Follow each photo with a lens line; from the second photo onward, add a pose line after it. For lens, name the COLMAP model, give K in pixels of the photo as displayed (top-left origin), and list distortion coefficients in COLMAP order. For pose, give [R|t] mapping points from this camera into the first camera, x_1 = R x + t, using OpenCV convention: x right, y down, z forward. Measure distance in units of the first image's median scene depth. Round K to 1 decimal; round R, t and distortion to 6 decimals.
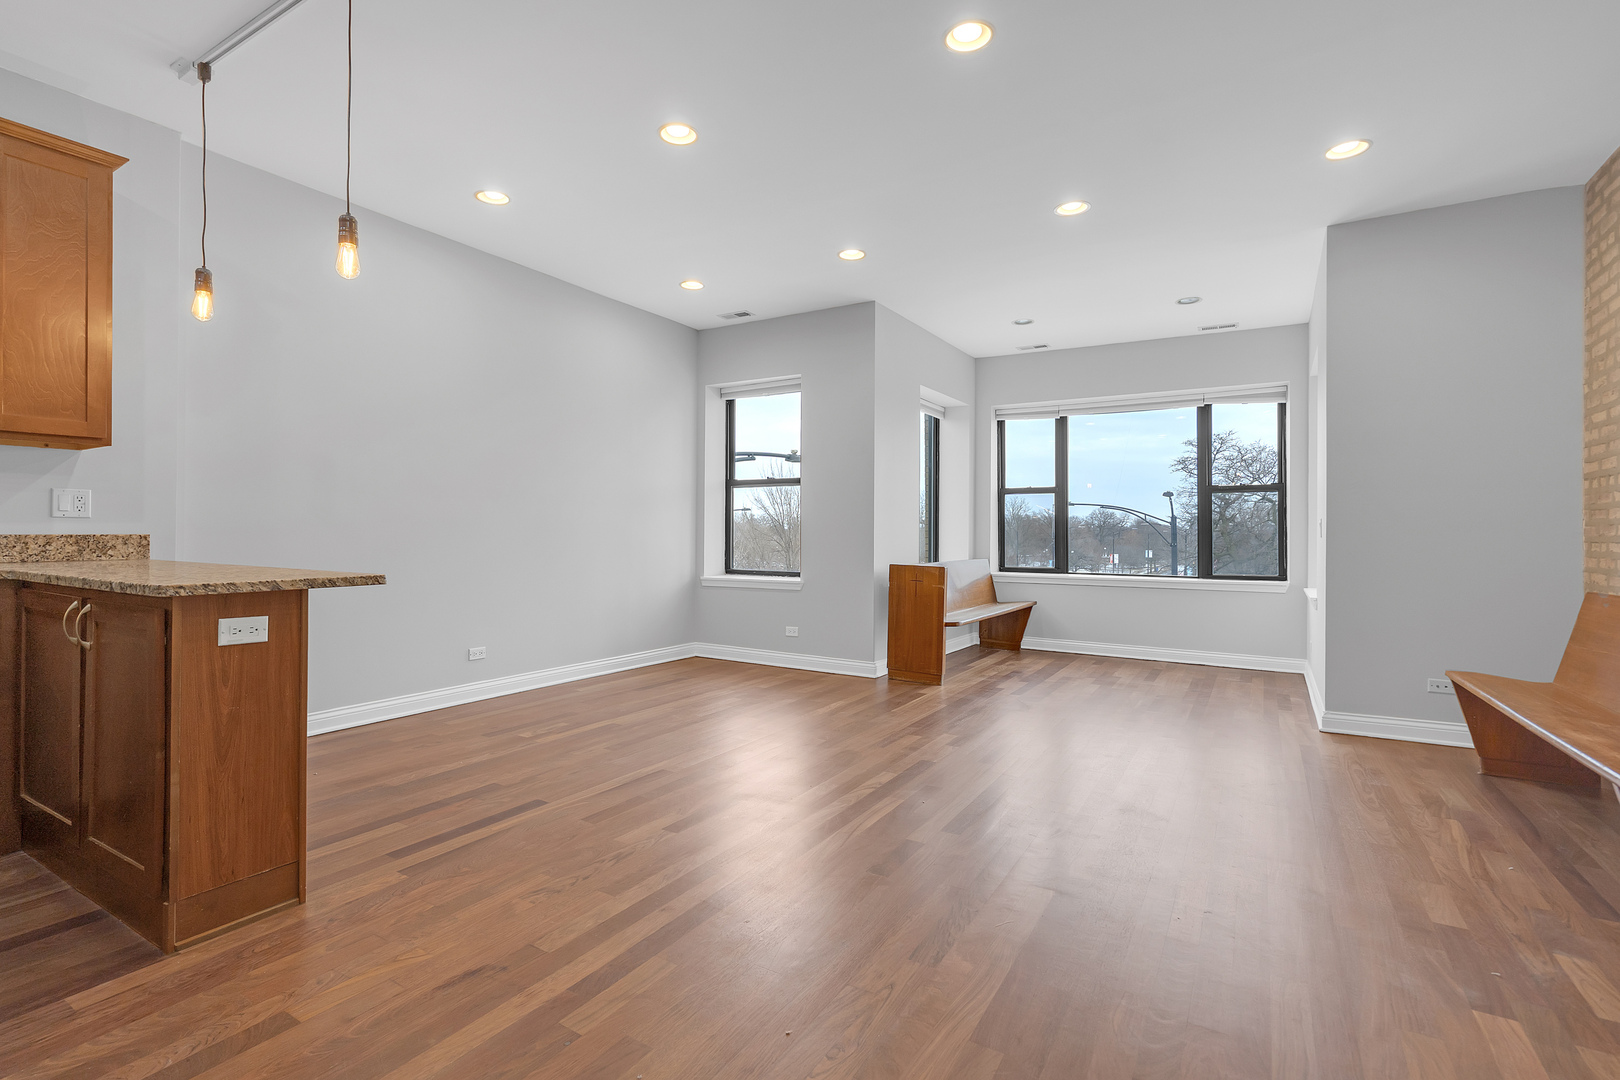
lens RADIAL K [[755.8, 0, 800.0], [0, 755.8, 533.0], [0, 0, 1]] dist [-0.004550, -0.000427]
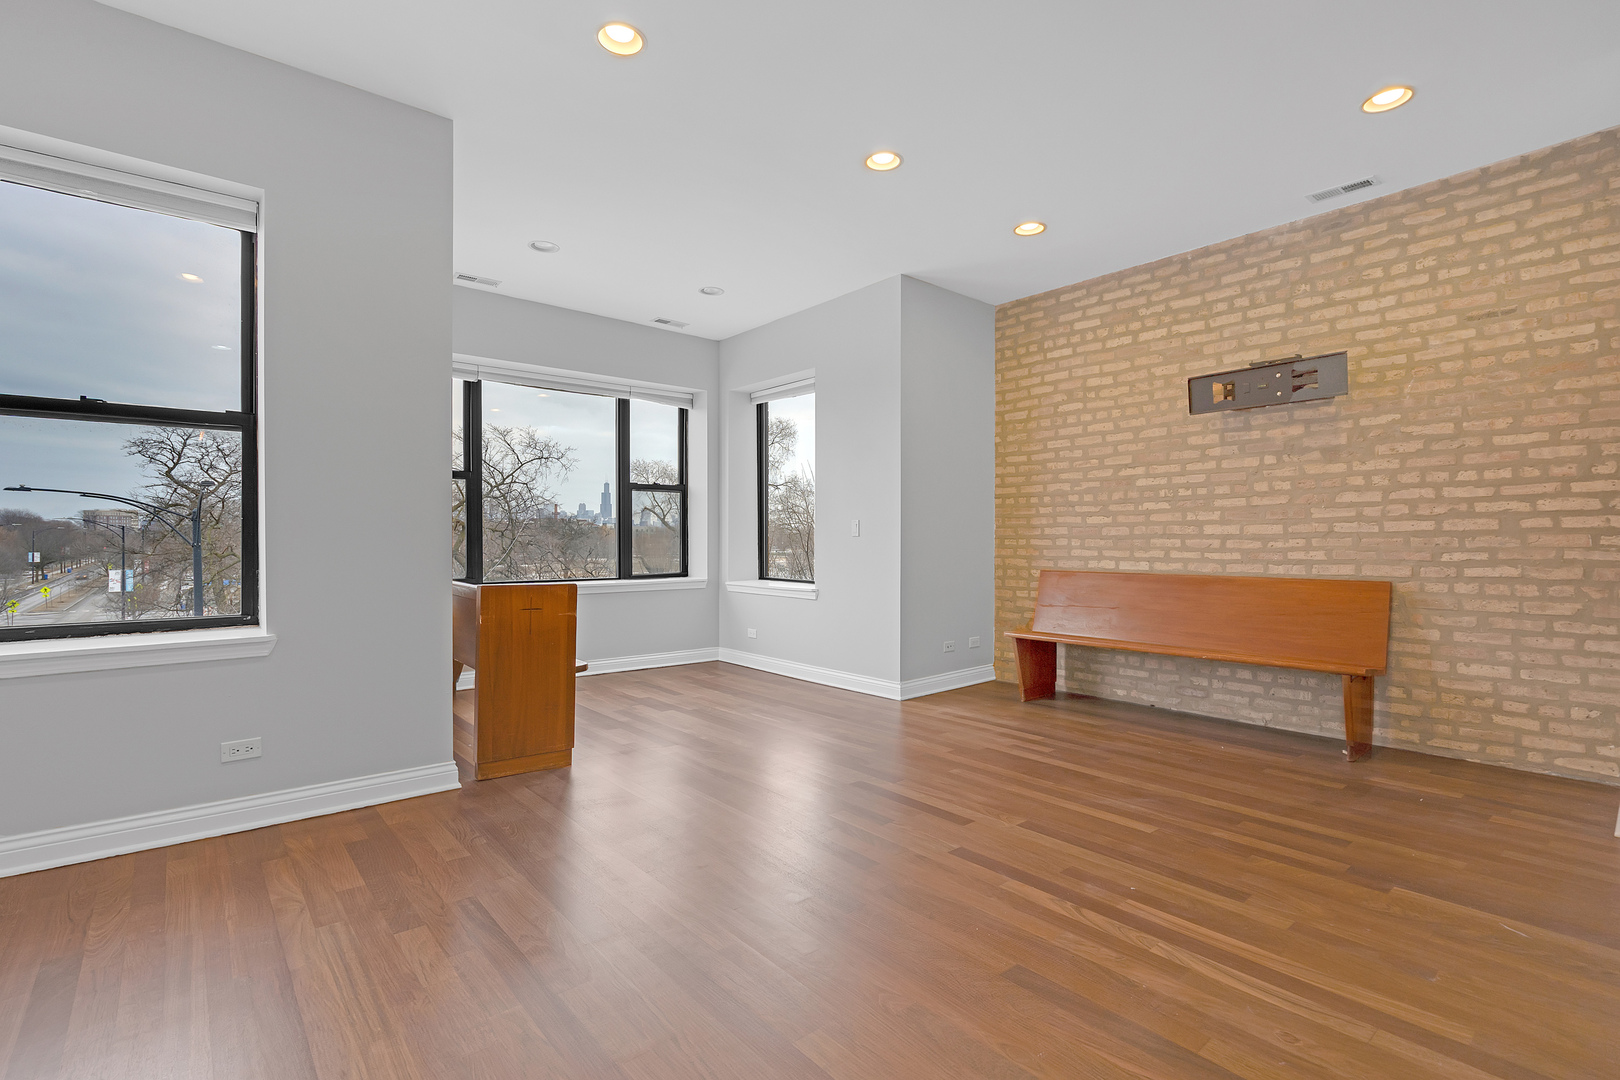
lens RADIAL K [[748.0, 0, 800.1], [0, 748.0, 532.8], [0, 0, 1]] dist [-0.001561, 0.001198]
pose [[0.317167, -0.003194, 0.948364, -0.626989], [-0.000442, 0.999994, 0.003516, -0.005592], [-0.948370, -0.001535, 0.317164, 1.034526]]
